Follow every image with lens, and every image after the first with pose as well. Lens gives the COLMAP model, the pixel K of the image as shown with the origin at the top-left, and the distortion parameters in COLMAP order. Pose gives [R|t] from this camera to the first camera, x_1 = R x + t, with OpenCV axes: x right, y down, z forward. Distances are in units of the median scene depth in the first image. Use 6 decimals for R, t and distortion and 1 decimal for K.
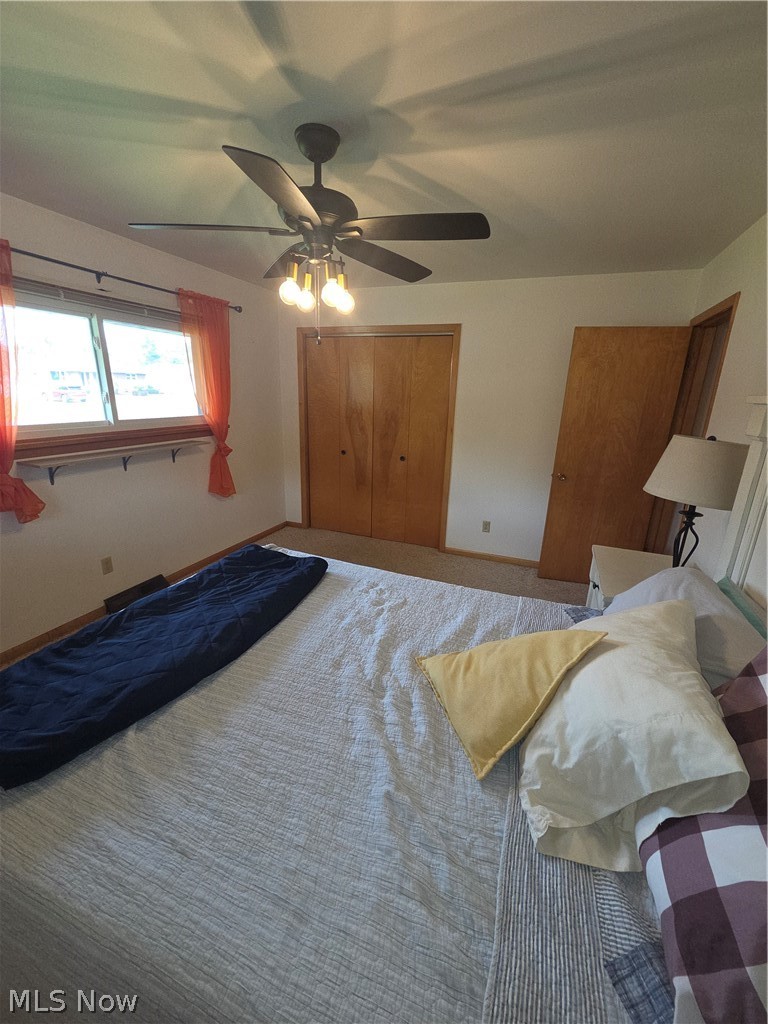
lens RADIAL K [[420.3, 0, 384.8], [0, 420.3, 511.5], [0, 0, 1]] dist [0.002478, 0.000365]
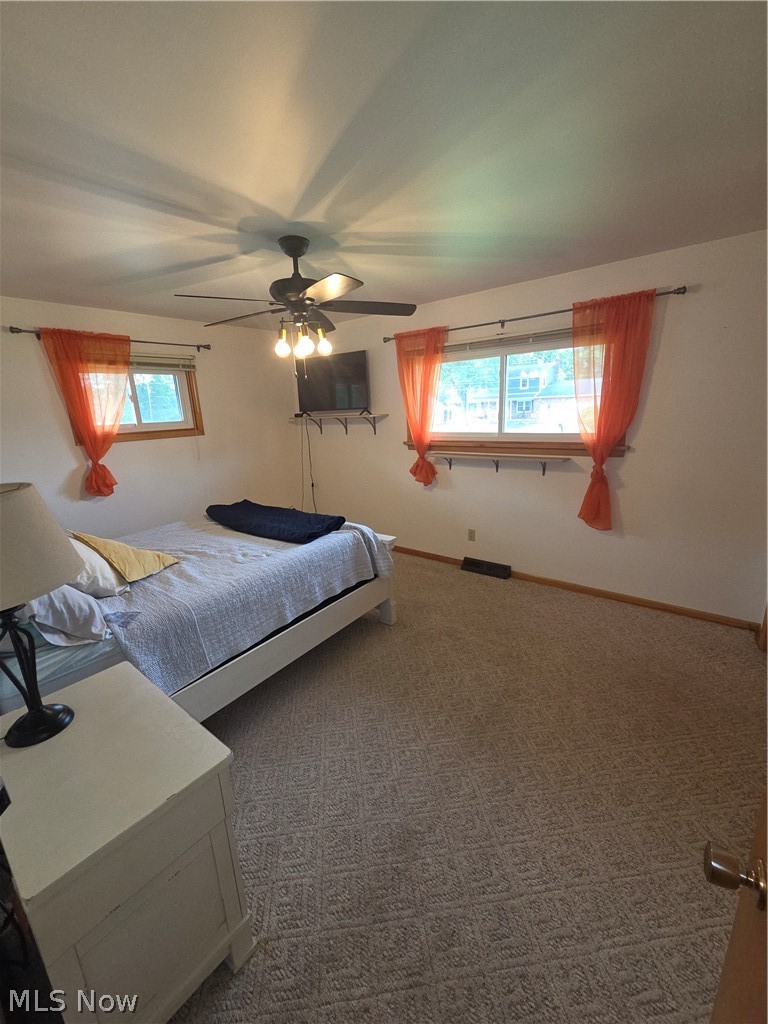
lens RADIAL K [[420.3, 0, 384.8], [0, 420.3, 511.5], [0, 0, 1]] dist [0.002478, 0.000365]
pose [[-0.293599, 0.216169, -0.931166, 0.812186], [-0.235458, 0.927731, 0.289612, -0.323318], [0.926477, 0.304280, -0.221482, 1.181516]]
